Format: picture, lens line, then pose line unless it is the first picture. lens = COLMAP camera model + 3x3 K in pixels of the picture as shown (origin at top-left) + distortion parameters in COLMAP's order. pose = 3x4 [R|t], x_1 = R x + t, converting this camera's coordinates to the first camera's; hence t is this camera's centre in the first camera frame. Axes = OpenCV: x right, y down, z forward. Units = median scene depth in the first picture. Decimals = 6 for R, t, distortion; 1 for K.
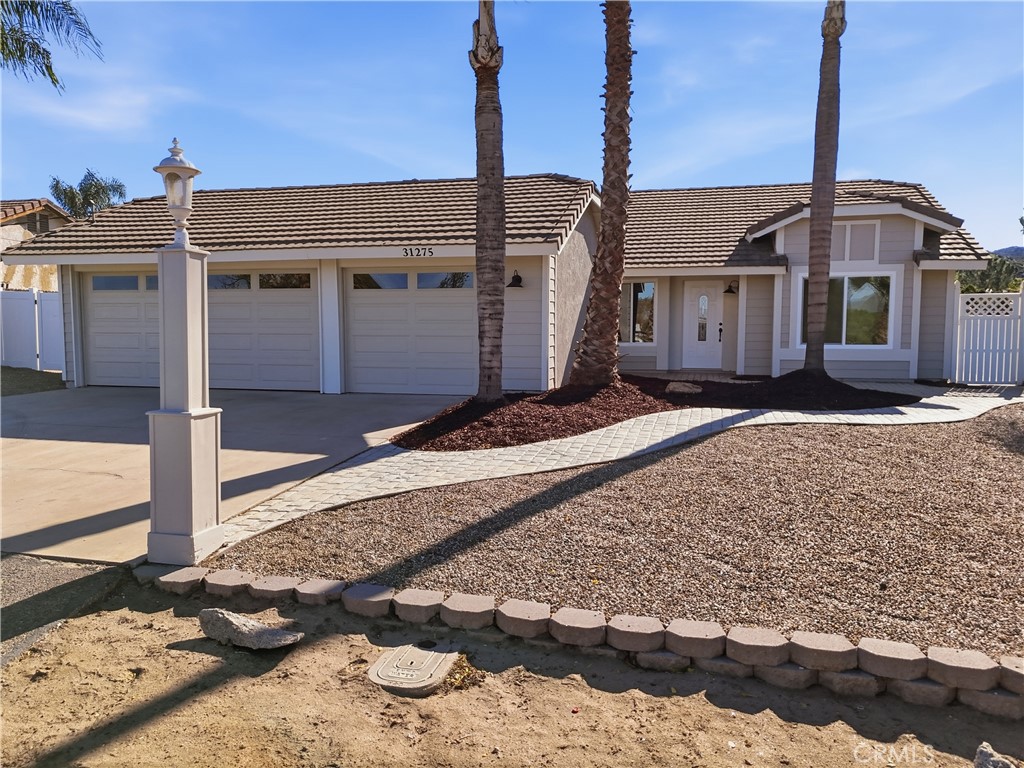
lens RADIAL K [[752.2, 0, 512.0], [0, 752.2, 384.0], [0, 0, 1]] dist [0.111940, -0.152264]
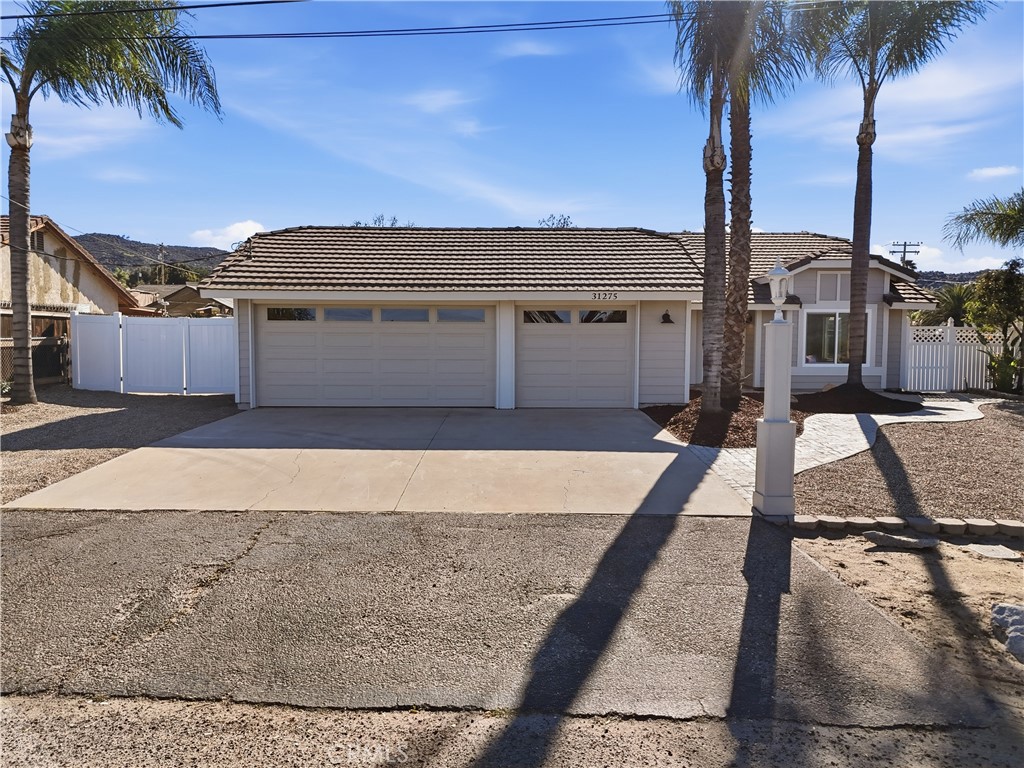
lens RADIAL K [[752.2, 0, 512.0], [0, 752.2, 384.0], [0, 0, 1]] dist [0.111940, -0.152264]
pose [[0.966708, -0.013682, 0.255517, -0.543358], [0.017120, 0.999790, -0.011237, -0.013582], [-0.255310, 0.015238, 0.966739, -0.166960]]
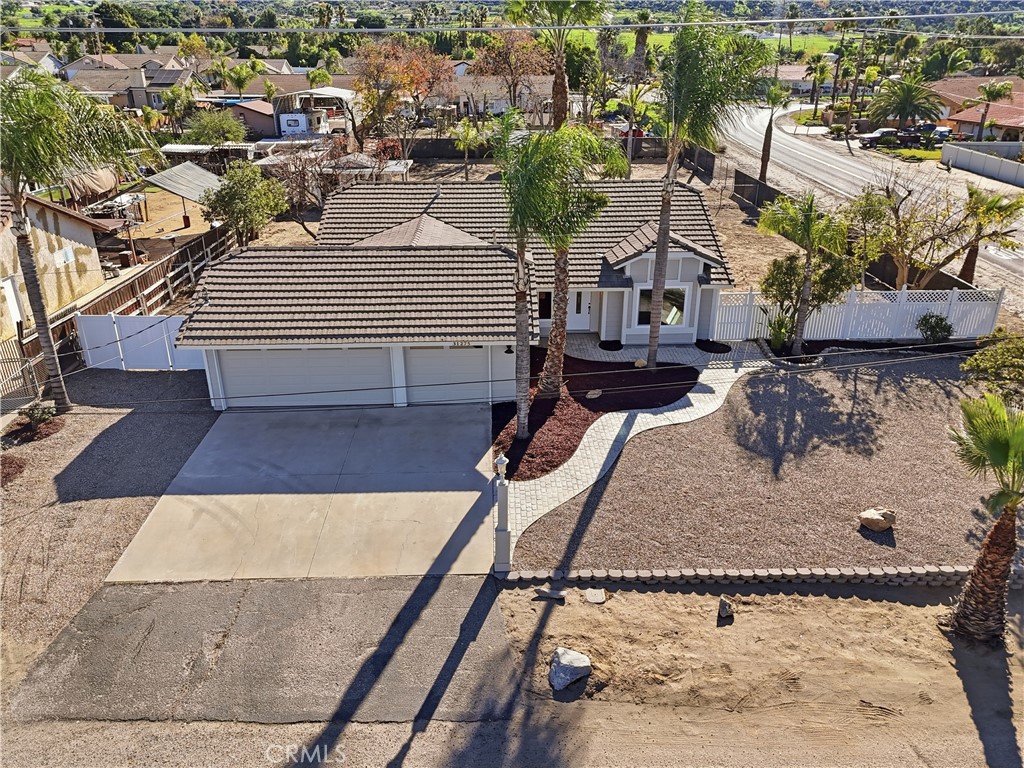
lens RADIAL K [[752.2, 0, 512.0], [0, 752.2, 384.0], [0, 0, 1]] dist [0.111940, -0.152264]
pose [[0.959095, -0.116350, 0.258067, -0.443540], [0.028798, 0.947003, 0.319932, -0.601177], [-0.281614, -0.299413, 0.911617, -0.665174]]
